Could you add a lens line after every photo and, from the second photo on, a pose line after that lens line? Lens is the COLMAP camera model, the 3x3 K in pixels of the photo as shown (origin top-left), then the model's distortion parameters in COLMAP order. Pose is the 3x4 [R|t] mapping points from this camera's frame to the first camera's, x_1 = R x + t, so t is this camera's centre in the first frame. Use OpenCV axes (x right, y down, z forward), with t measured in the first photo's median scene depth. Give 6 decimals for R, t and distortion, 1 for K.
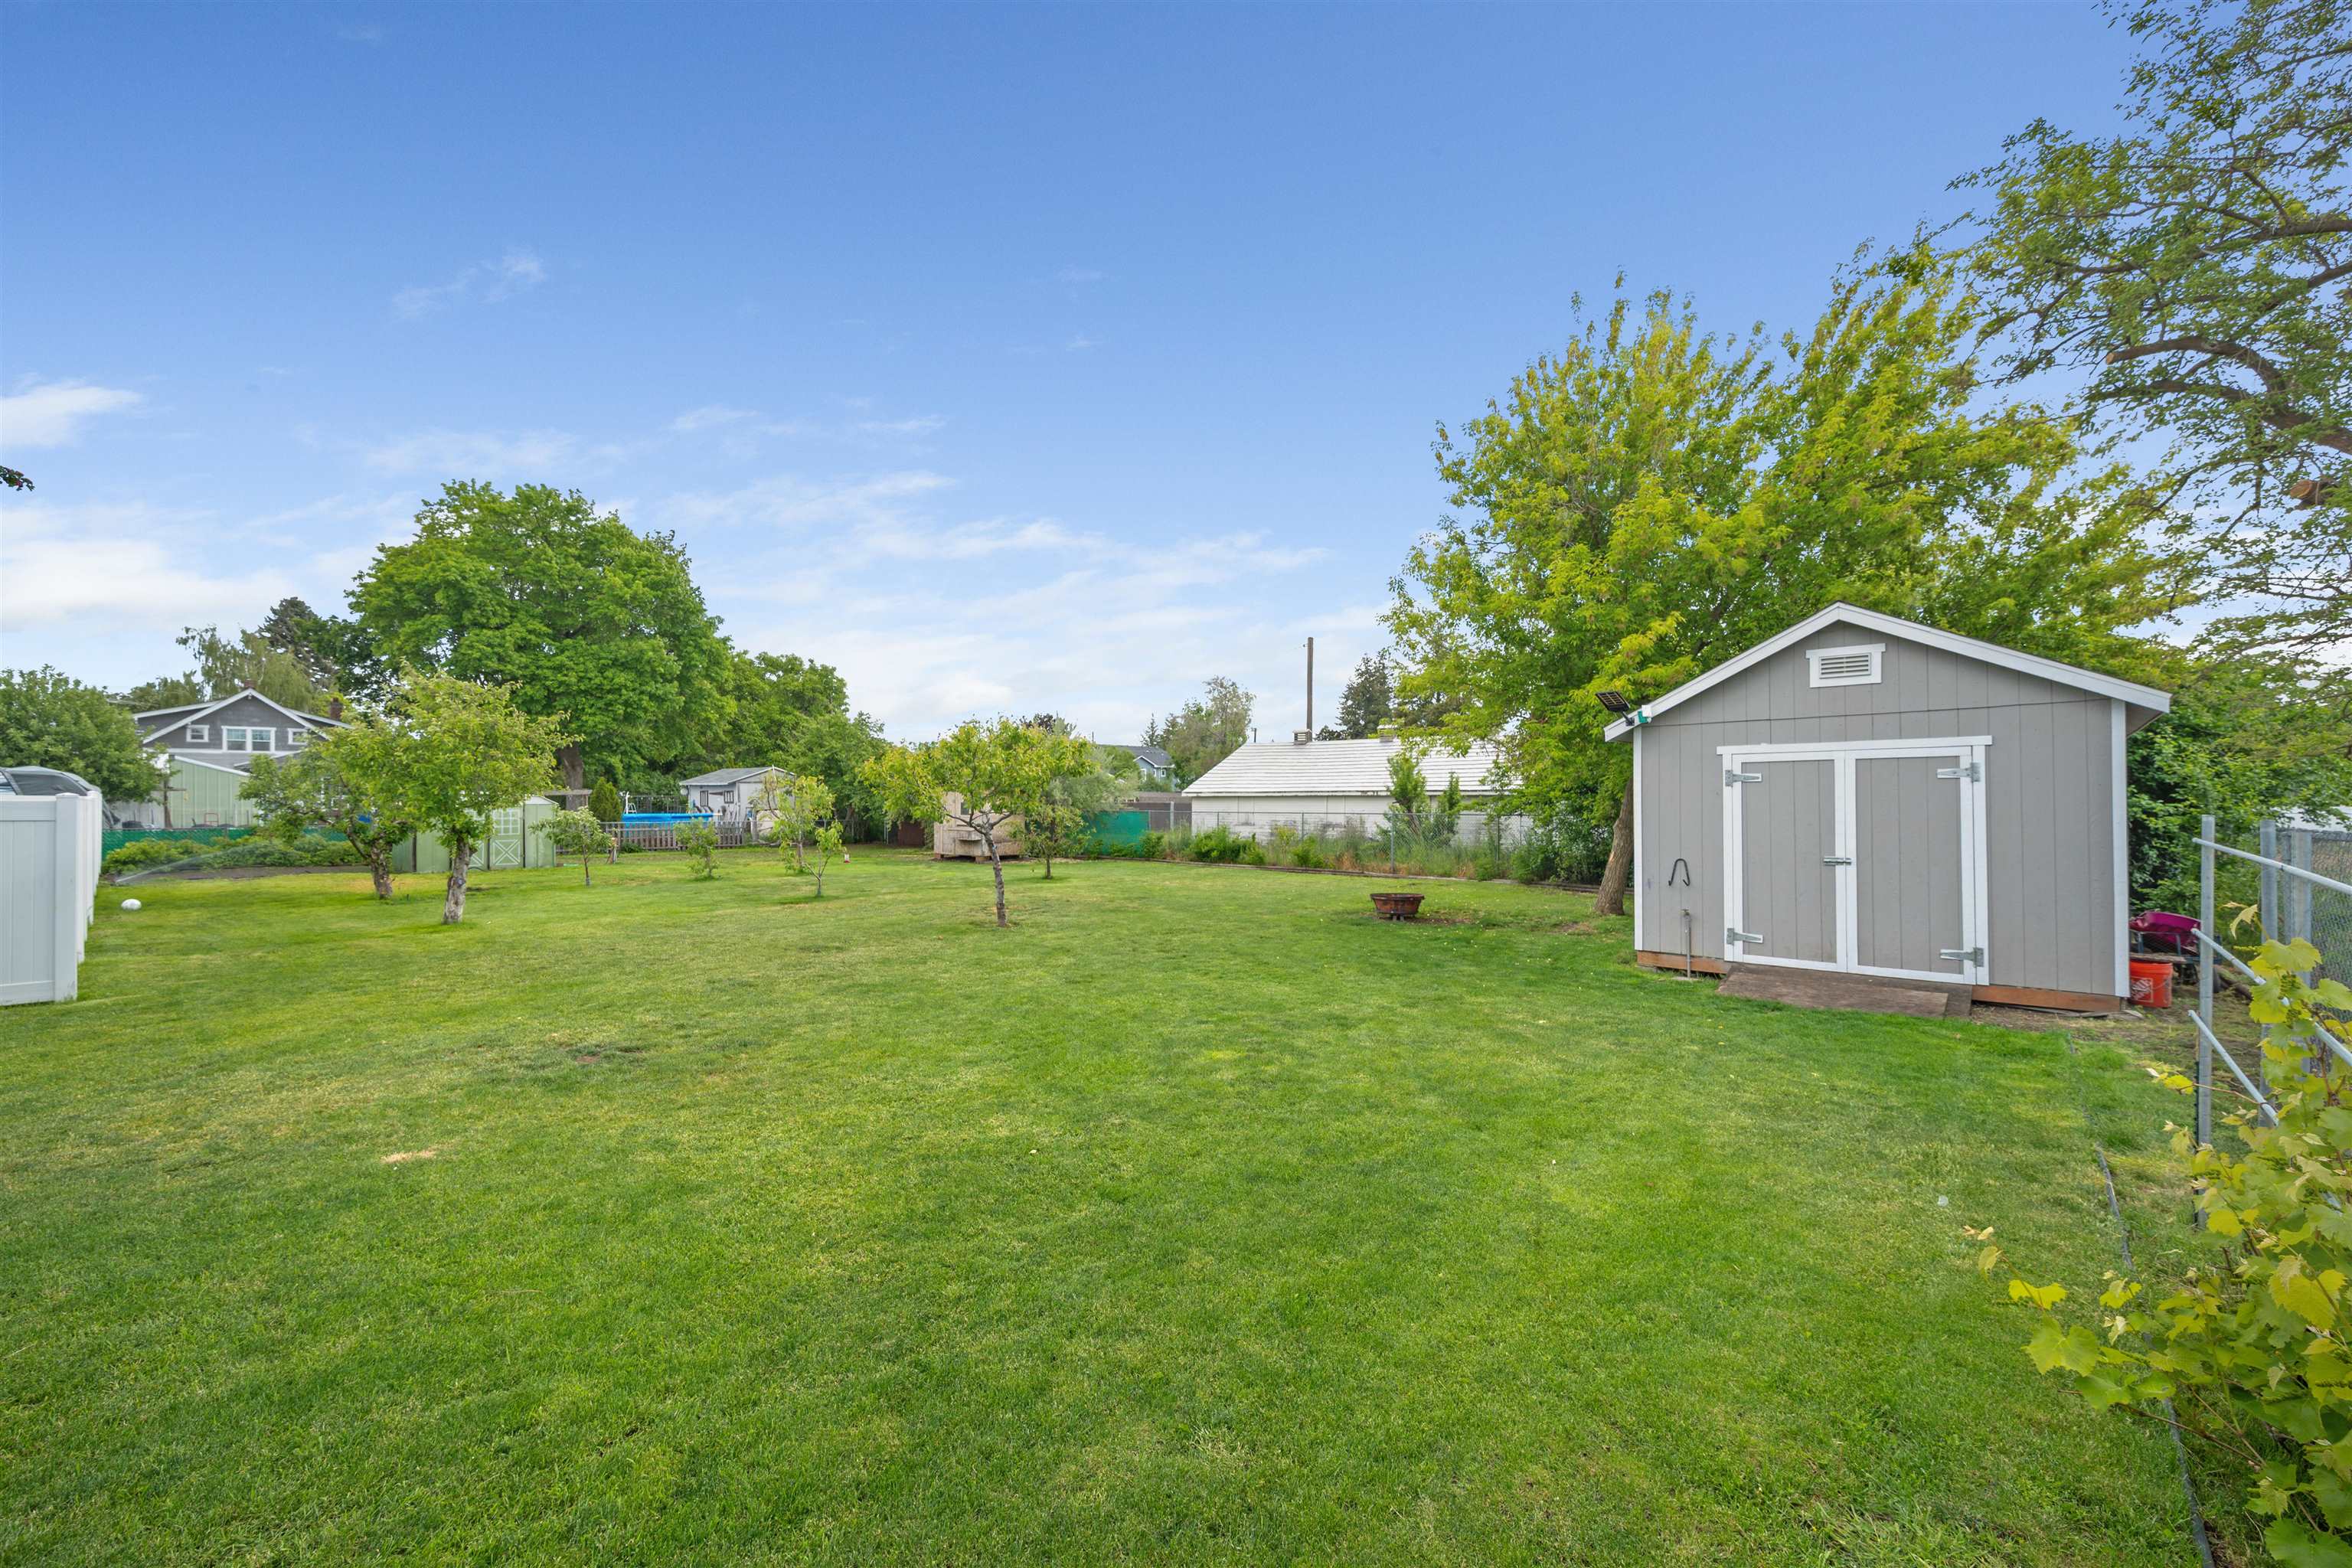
lens RADIAL K [[936.6, 0, 1180.6], [0, 936.6, 793.7], [0, 0, 1]] dist [0.000917, 0.000242]
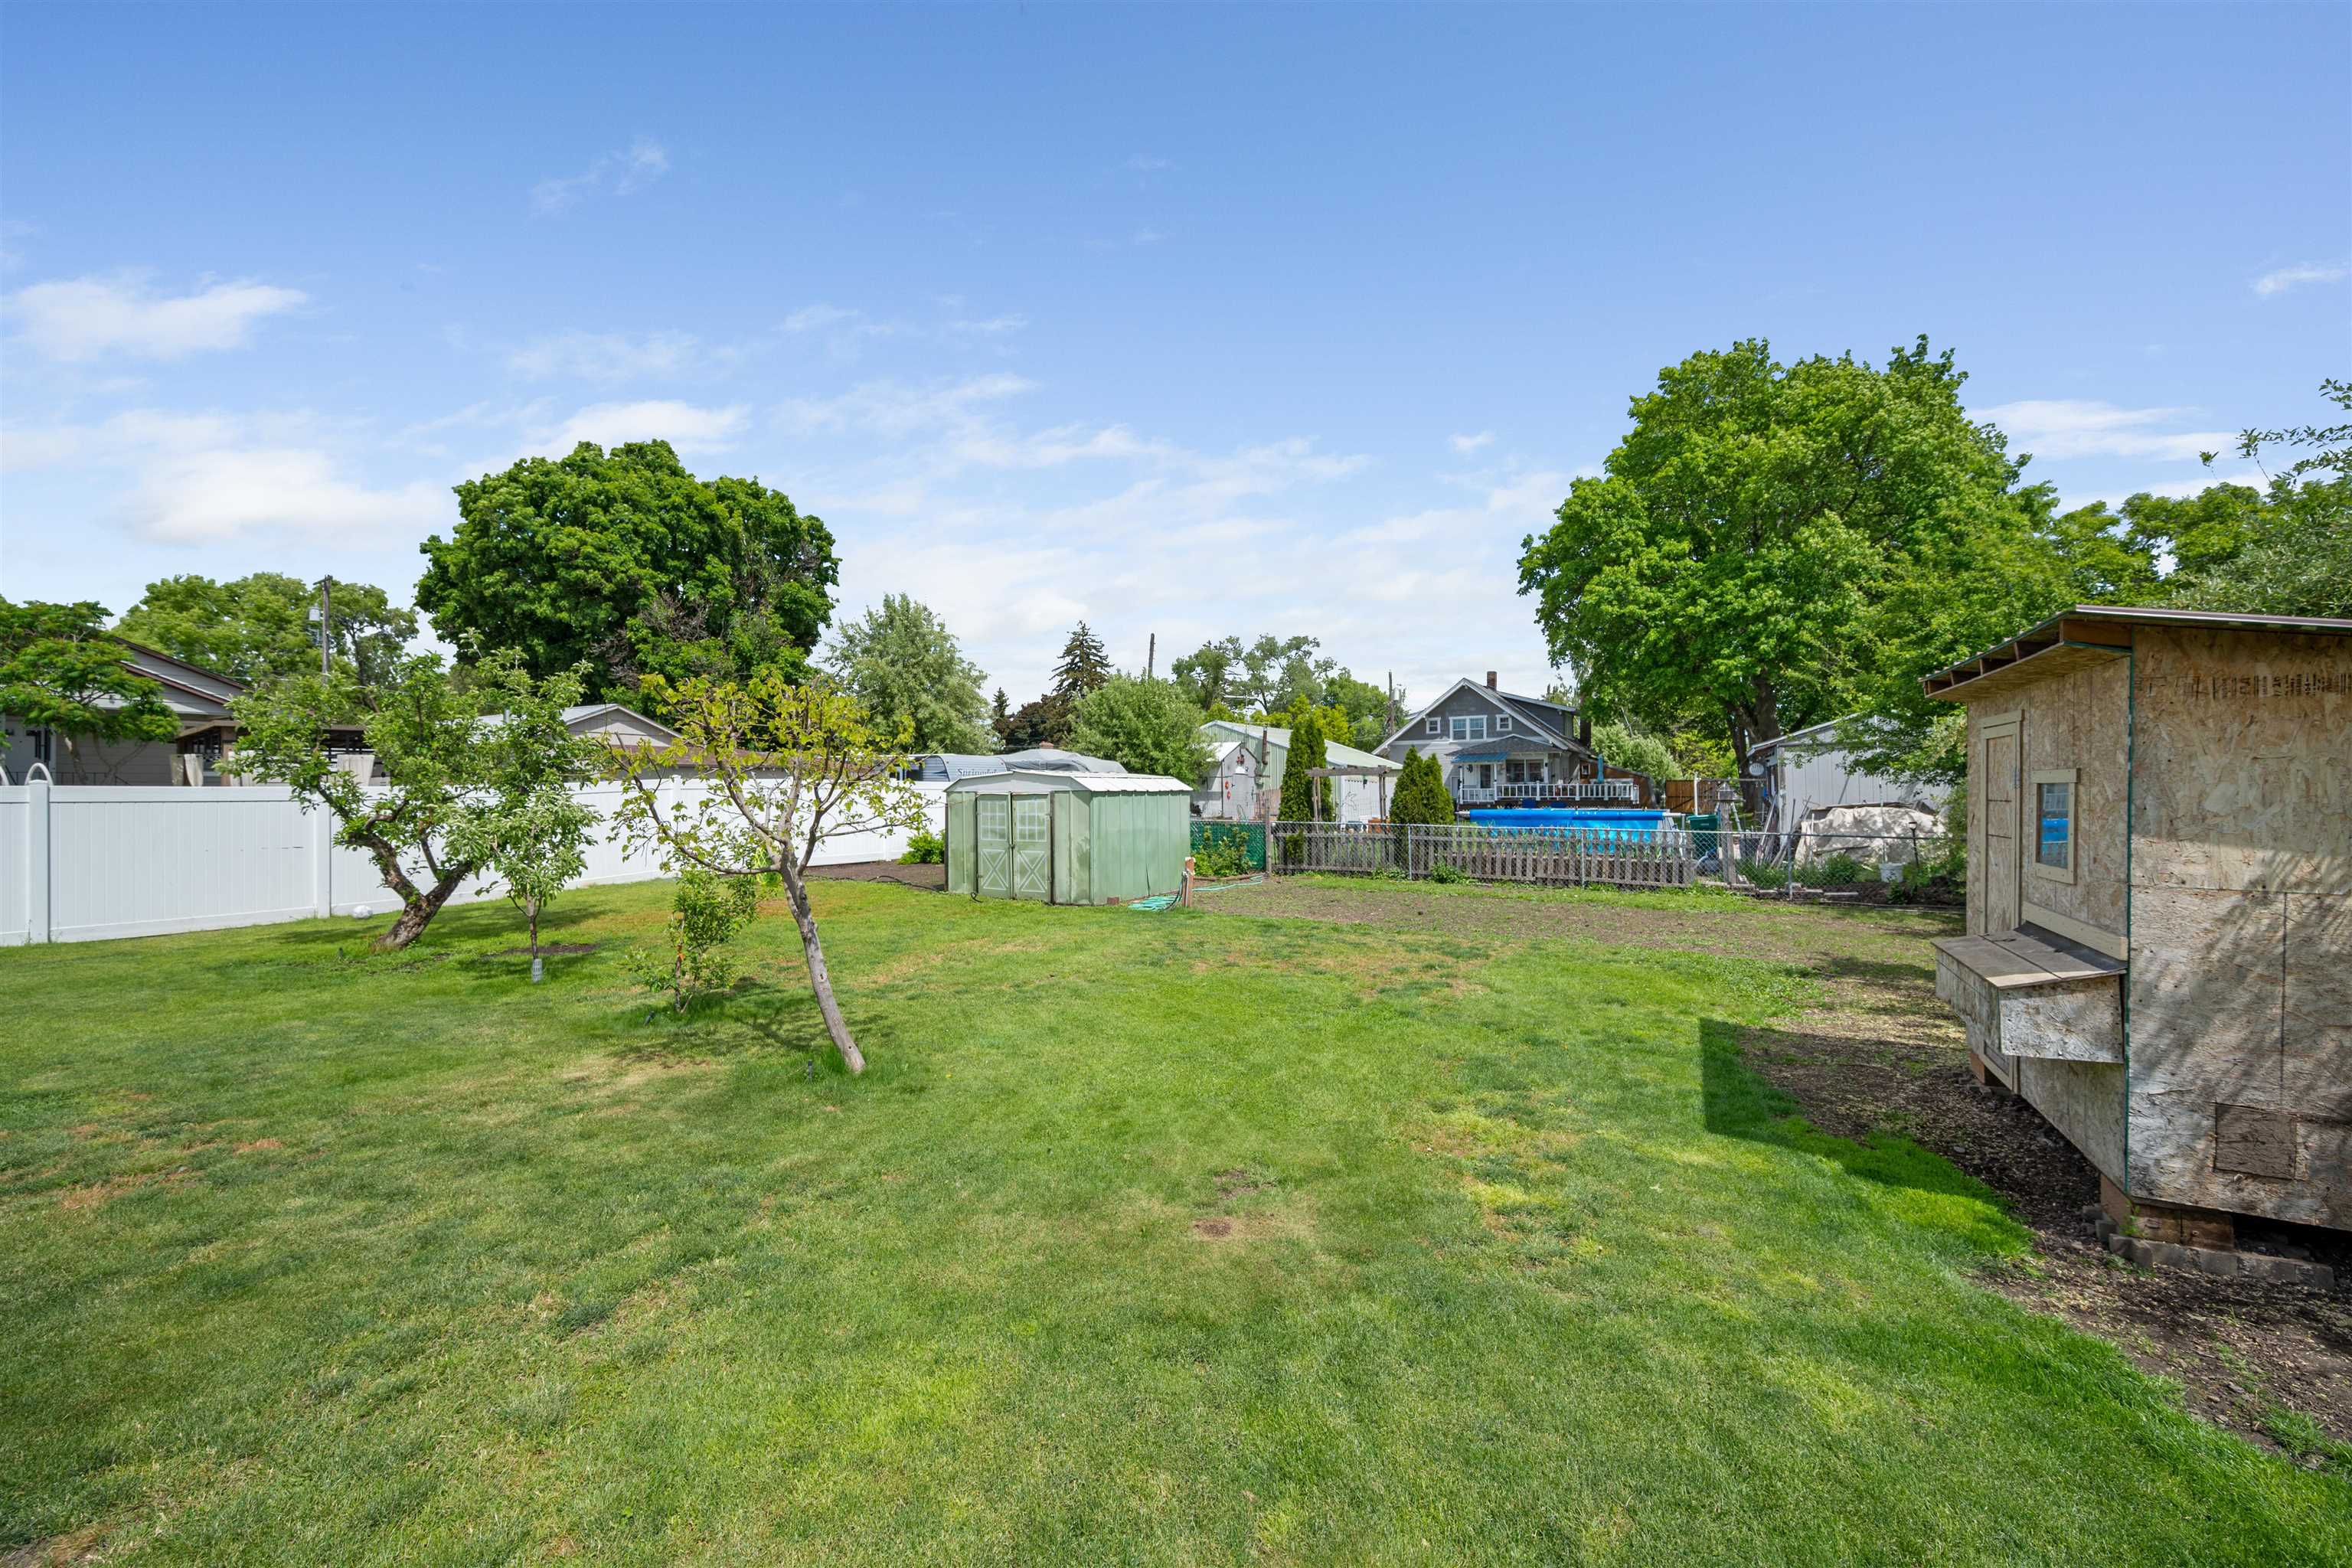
lens RADIAL K [[920.9, 0, 1177.3], [0, 920.9, 792.7], [0, 0, 1]] dist [-0.000396, 0.000000]
pose [[0.193513, 0.002675, -0.981094, -0.105701], [0.008064, 0.999958, 0.004317, 0.008942], [0.981065, -0.008746, 0.193483, 0.794546]]
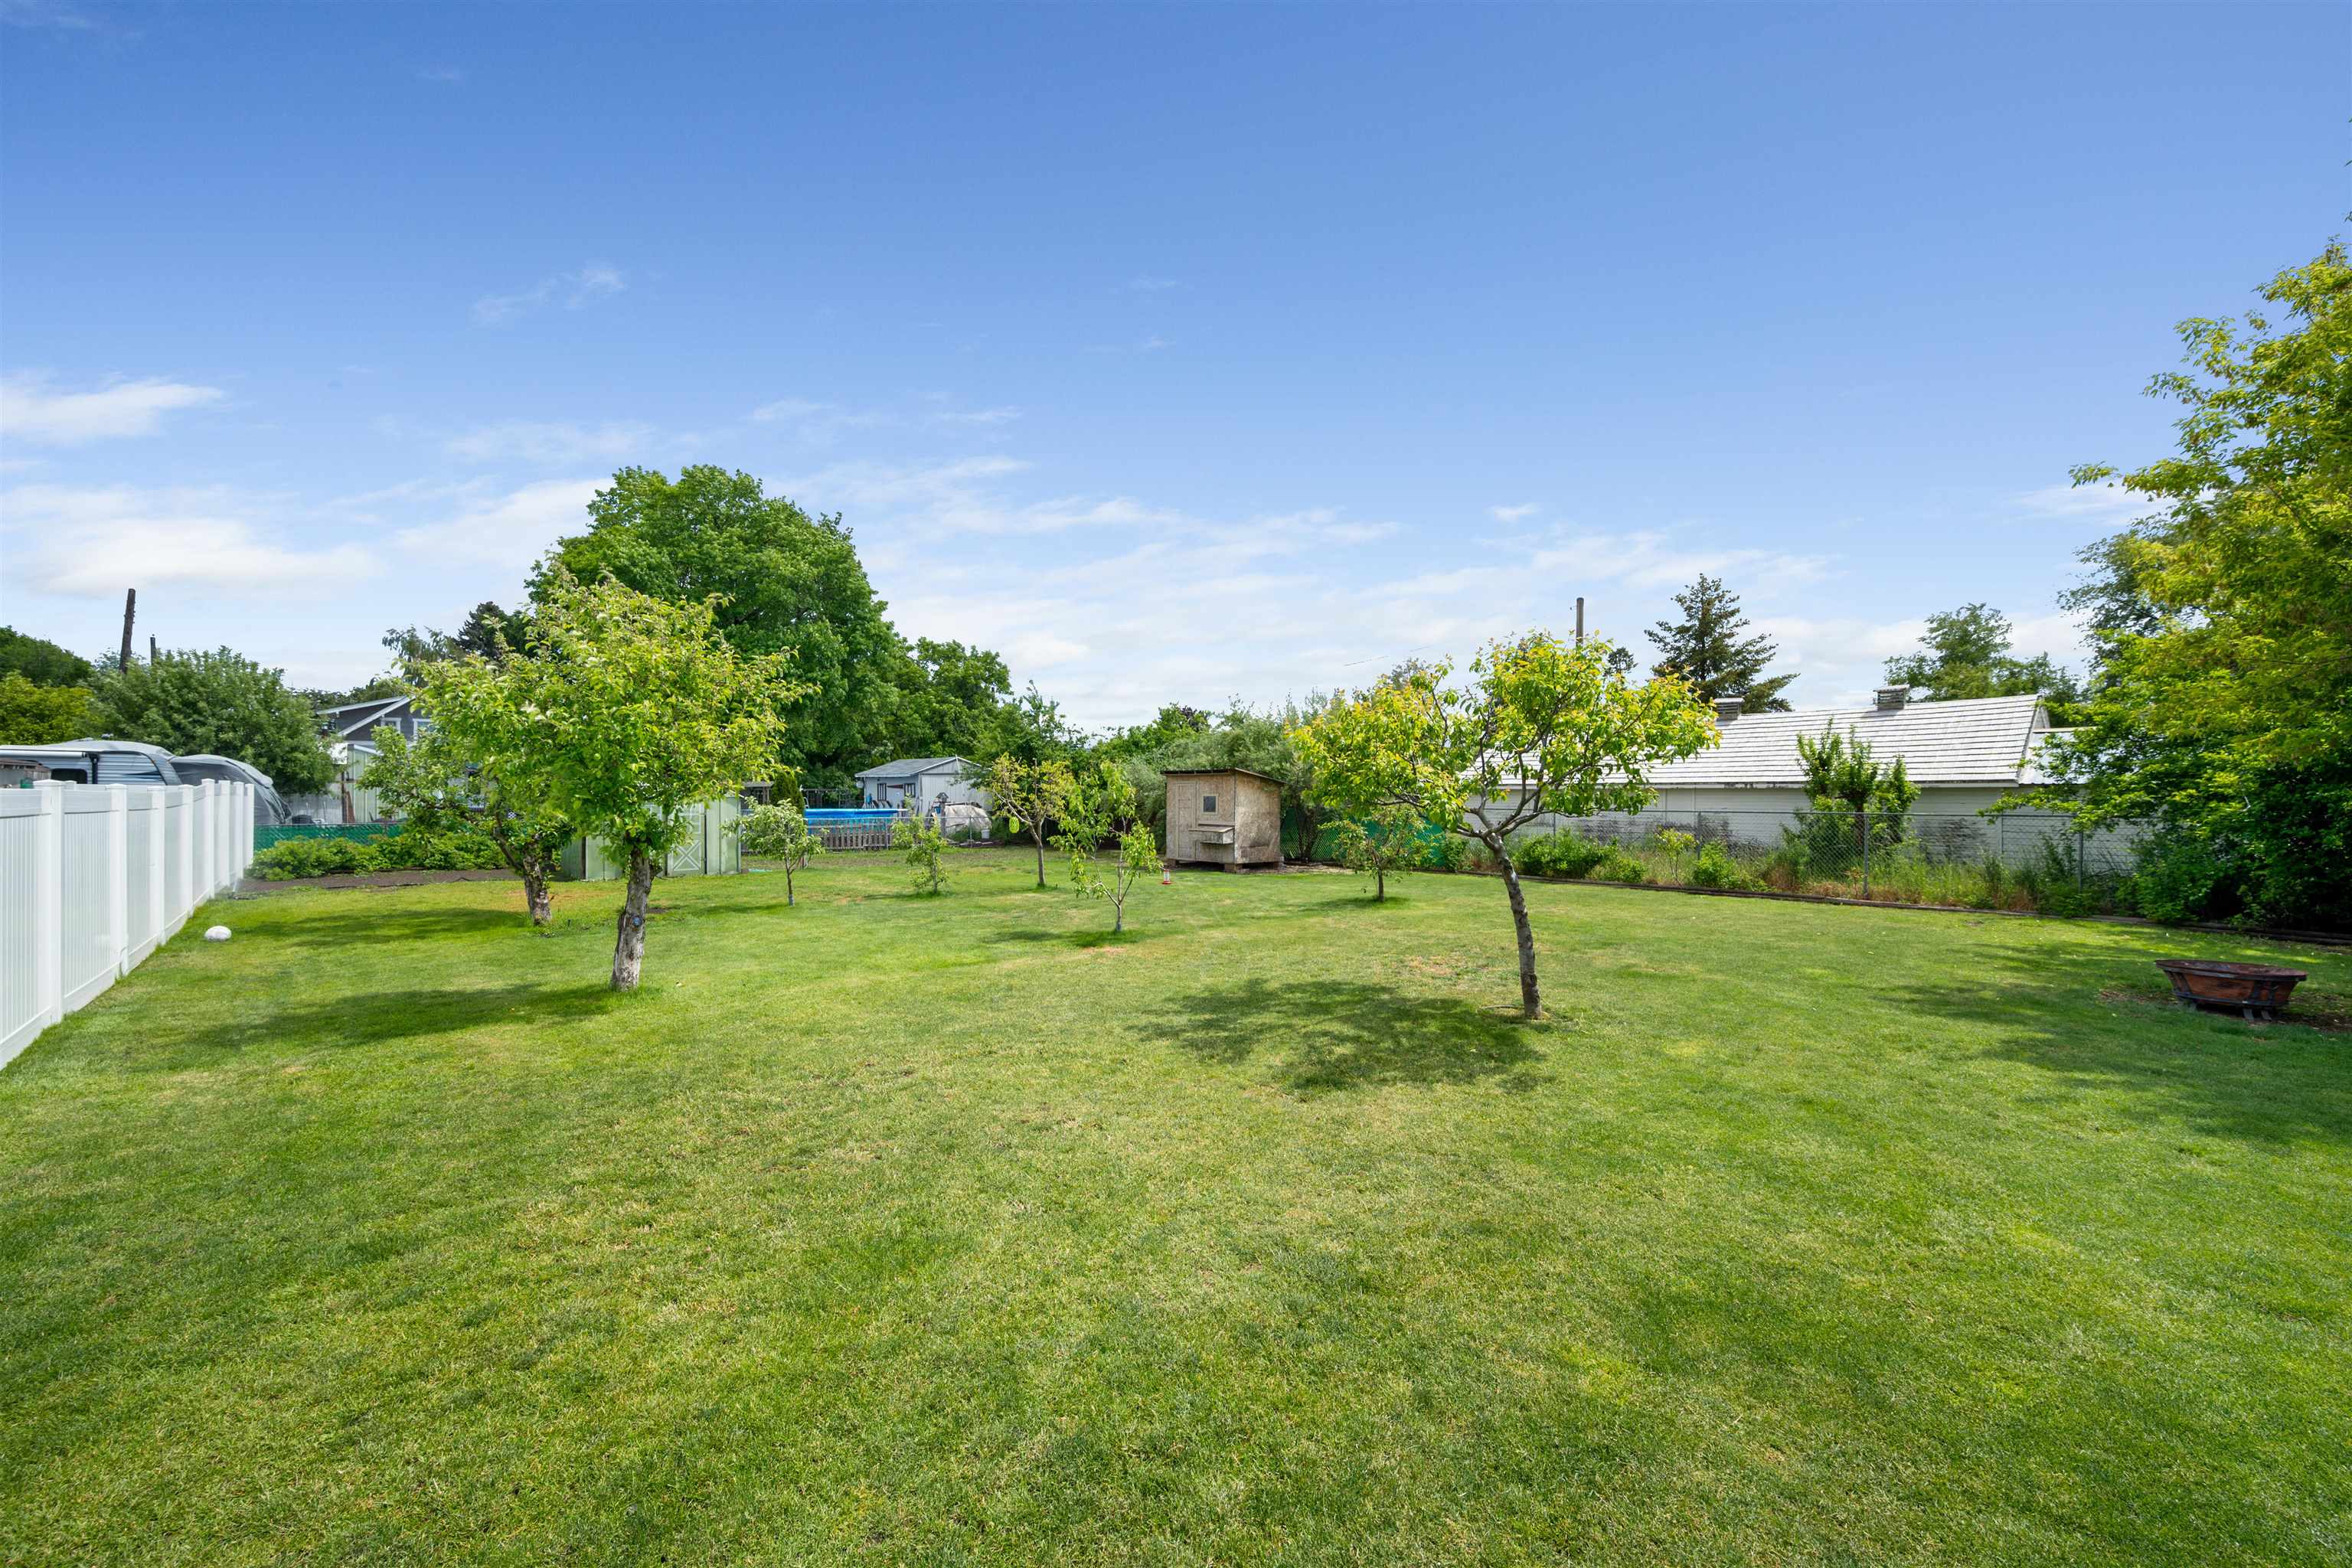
lens RADIAL K [[920.9, 0, 1177.3], [0, 920.9, 792.7], [0, 0, 1]] dist [-0.000396, 0.000000]
pose [[0.992859, 0.001354, -0.119288, -0.155401], [-0.000960, 0.999994, 0.003359, 0.003266], [0.119292, -0.003220, 0.992854, 0.199339]]
